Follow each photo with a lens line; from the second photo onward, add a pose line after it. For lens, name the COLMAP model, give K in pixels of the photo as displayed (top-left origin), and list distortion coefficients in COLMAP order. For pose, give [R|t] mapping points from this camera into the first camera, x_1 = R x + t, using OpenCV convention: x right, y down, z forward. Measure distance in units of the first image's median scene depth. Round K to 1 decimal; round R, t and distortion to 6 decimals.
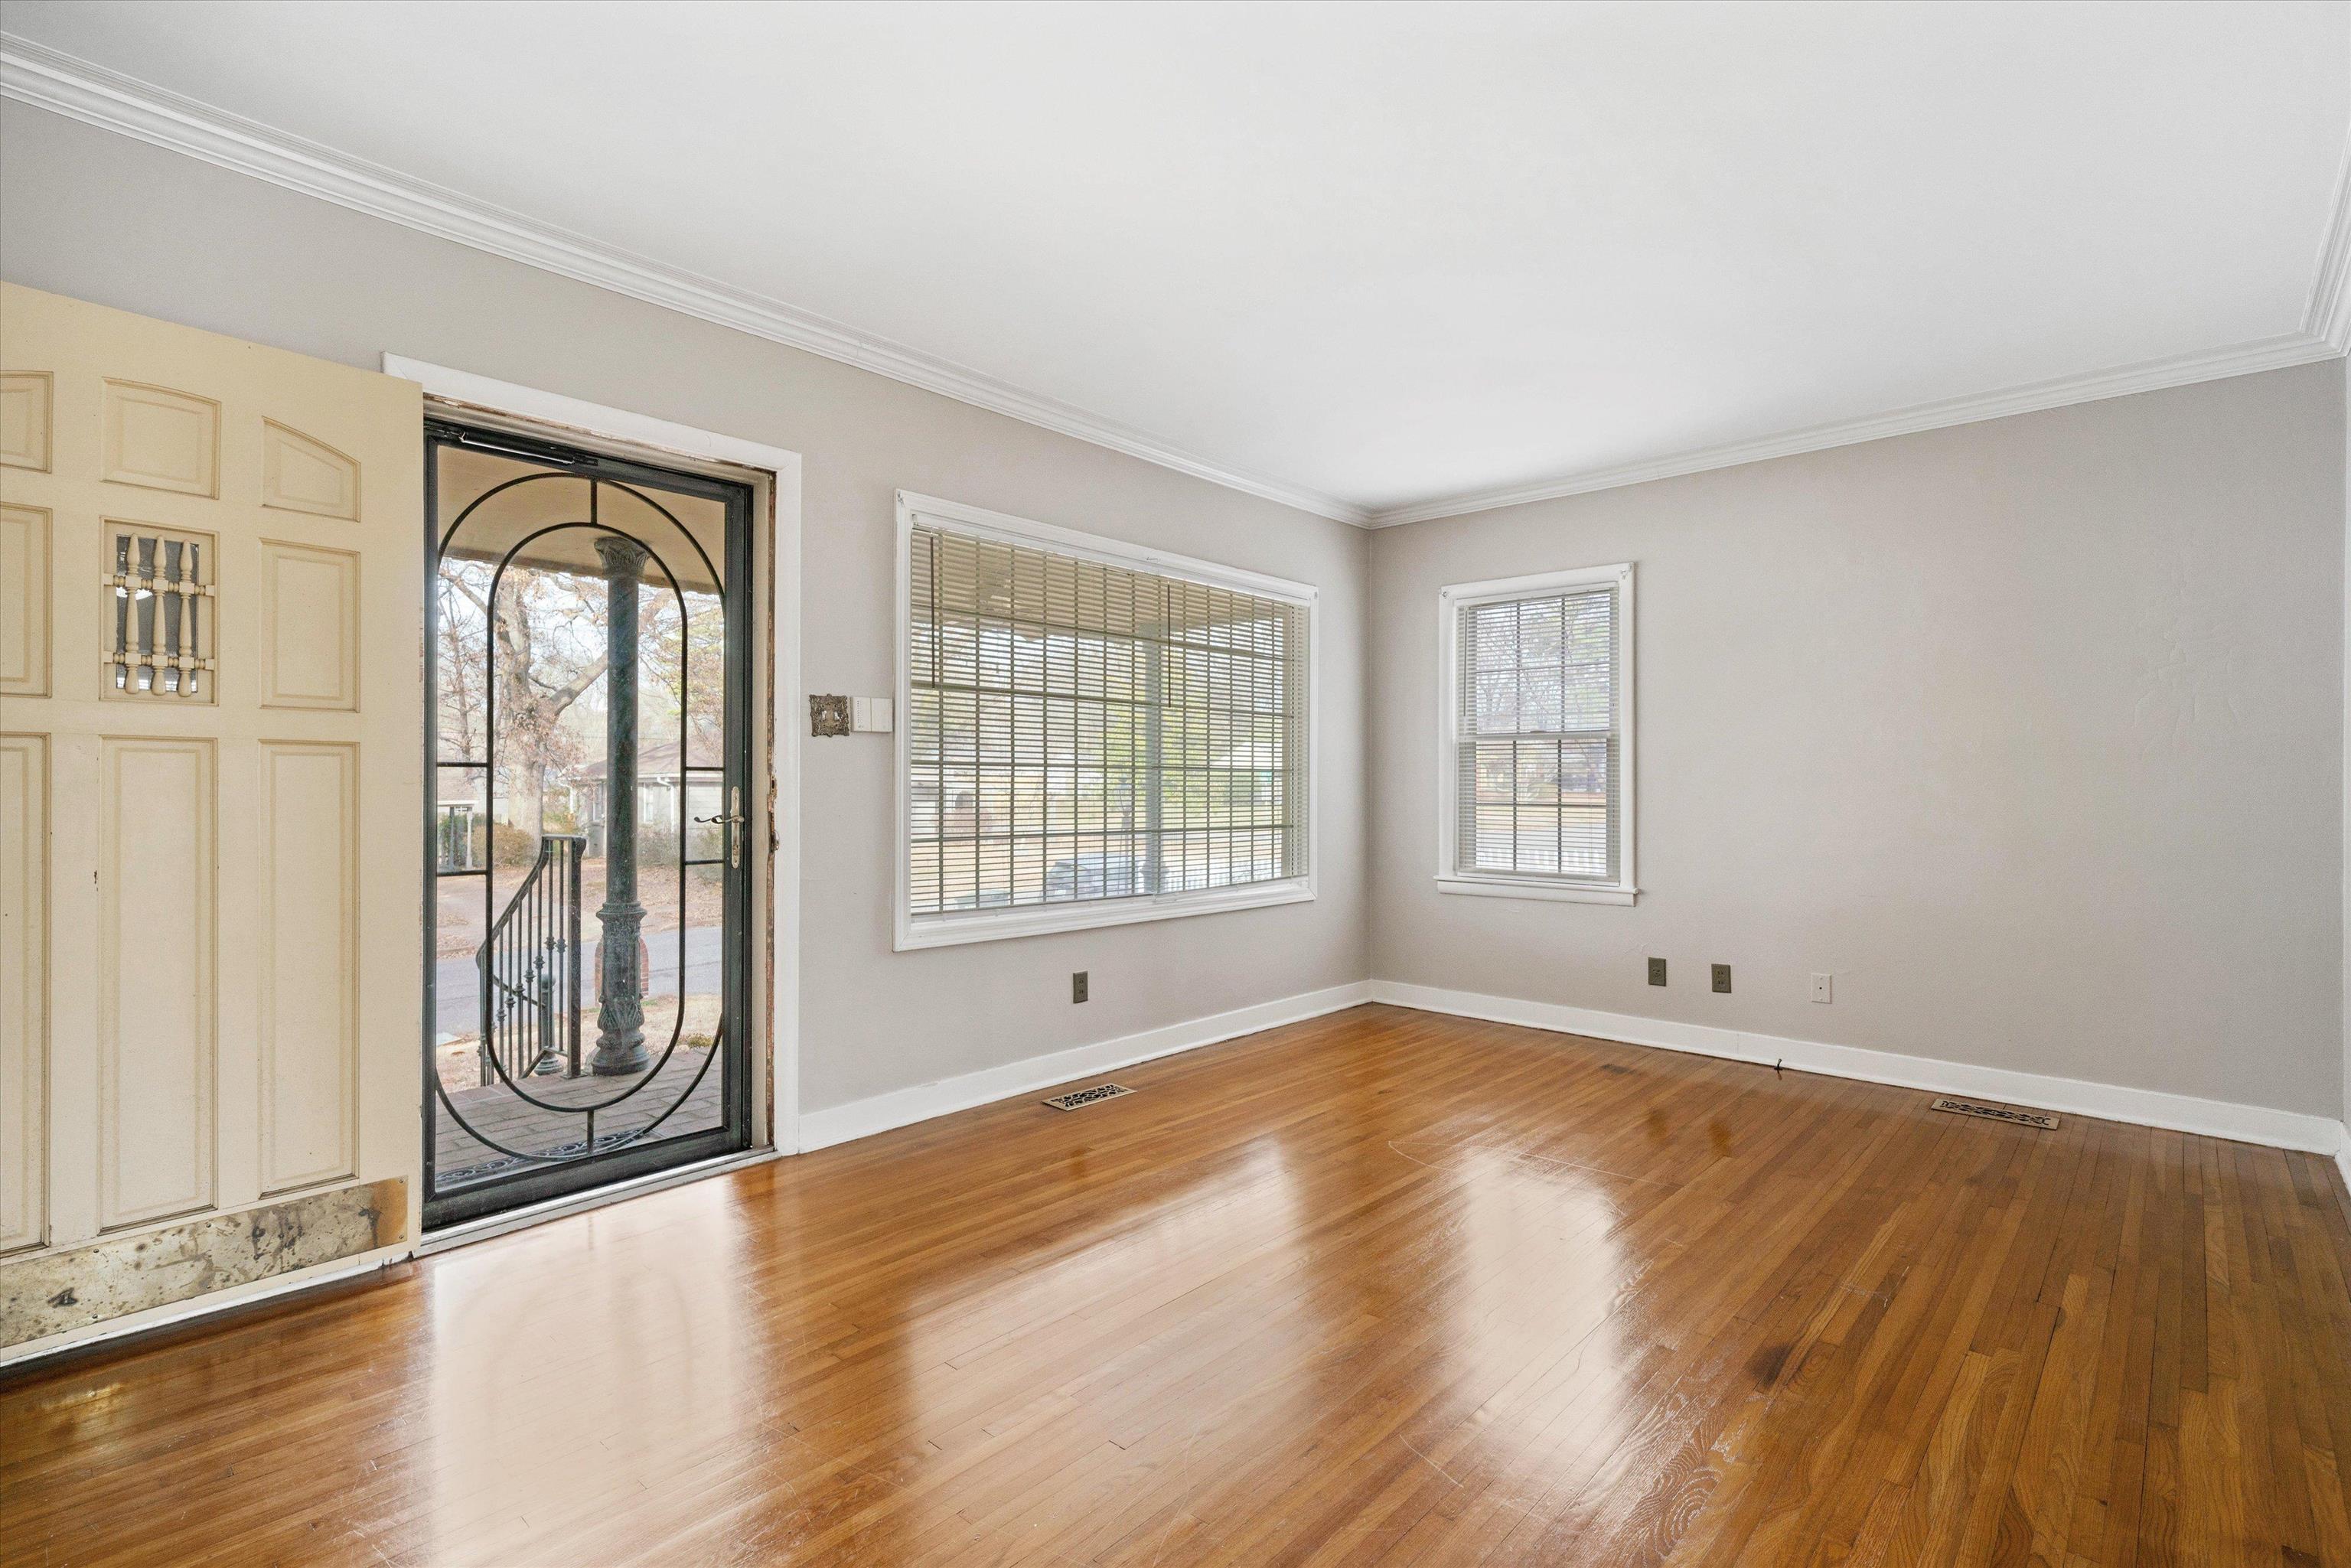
lens RADIAL K [[1109.9, 0, 1184.2], [0, 1109.9, 784.7], [0, 0, 1]] dist [0.001601, 0.001617]
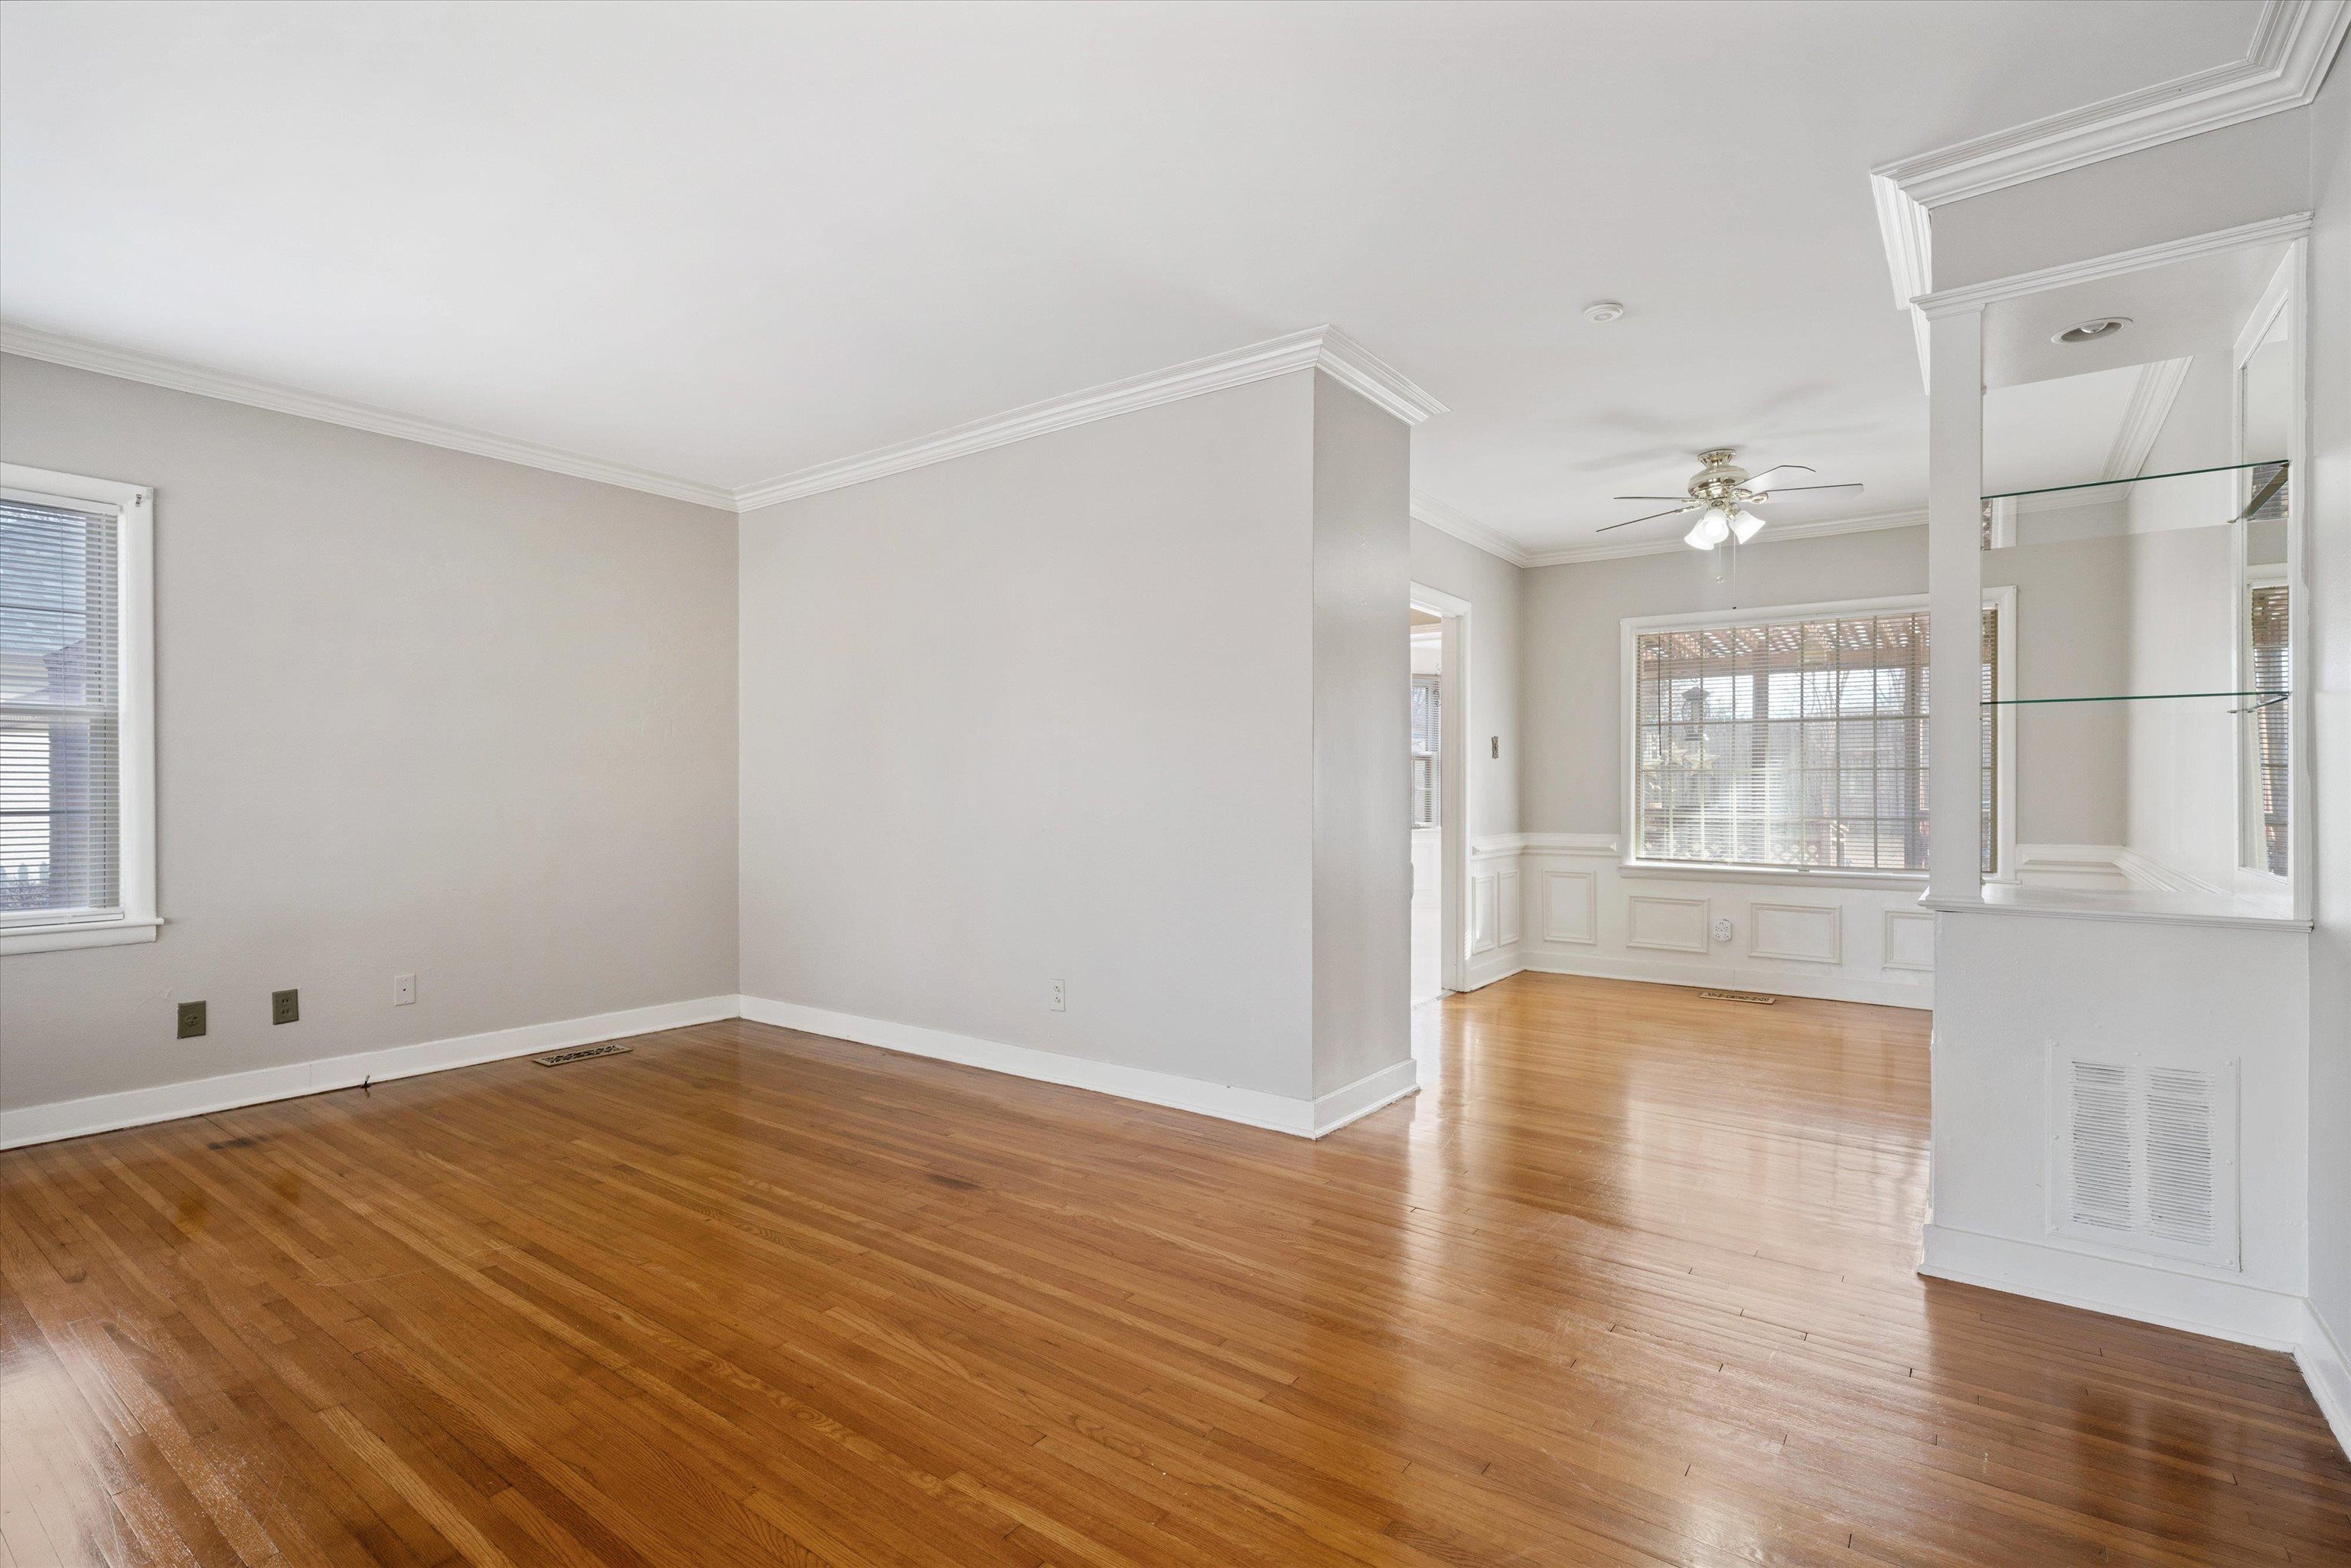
lens RADIAL K [[1109.9, 0, 1156.6], [0, 1109.9, 793.8], [0, 0, 1]] dist [0.001601, 0.001617]
pose [[-0.091706, -0.008785, 0.995747, -0.544747], [-0.001521, 0.999961, 0.008682, 0.000973], [-0.995785, -0.000719, -0.091715, 0.509321]]
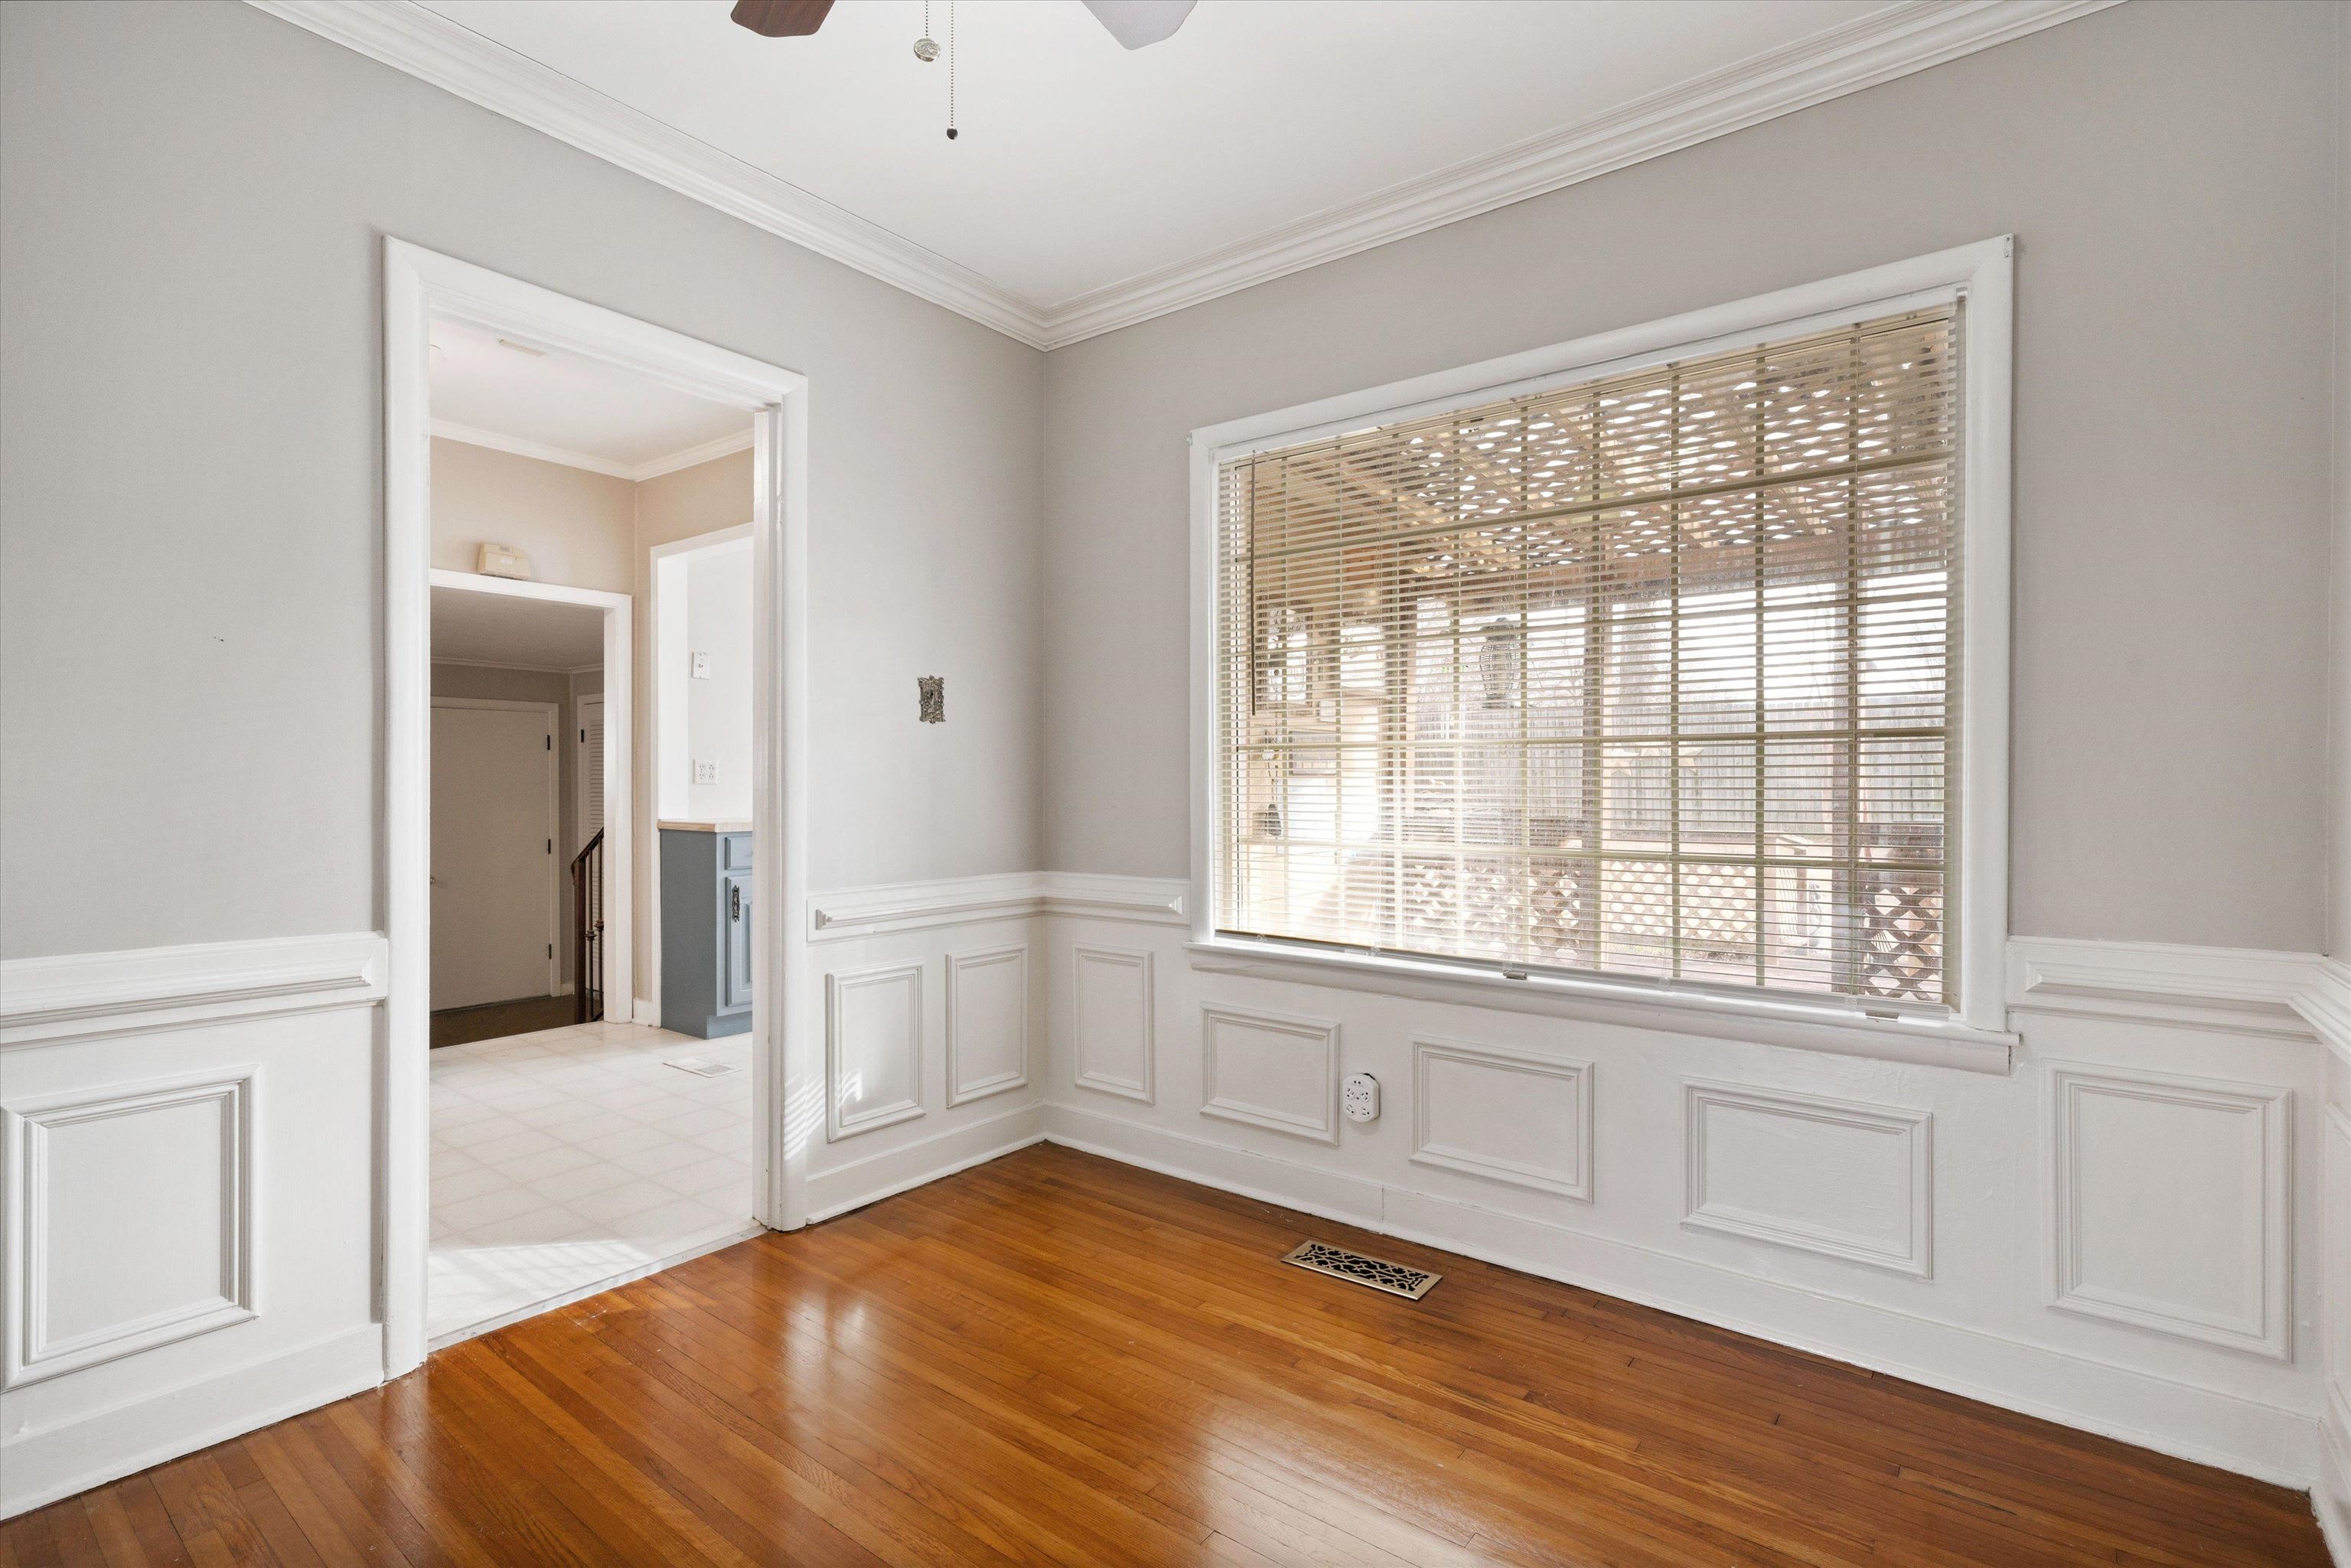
lens RADIAL K [[1109.9, 0, 1156.6], [0, 1109.9, 795.7], [0, 0, 1]] dist [0.001601, 0.001617]
pose [[-0.060144, -0.016145, 0.998059, 0.284621], [-0.002219, 0.999869, 0.016041, 0.001764], [-0.998187, -0.001250, -0.060172, -0.296629]]
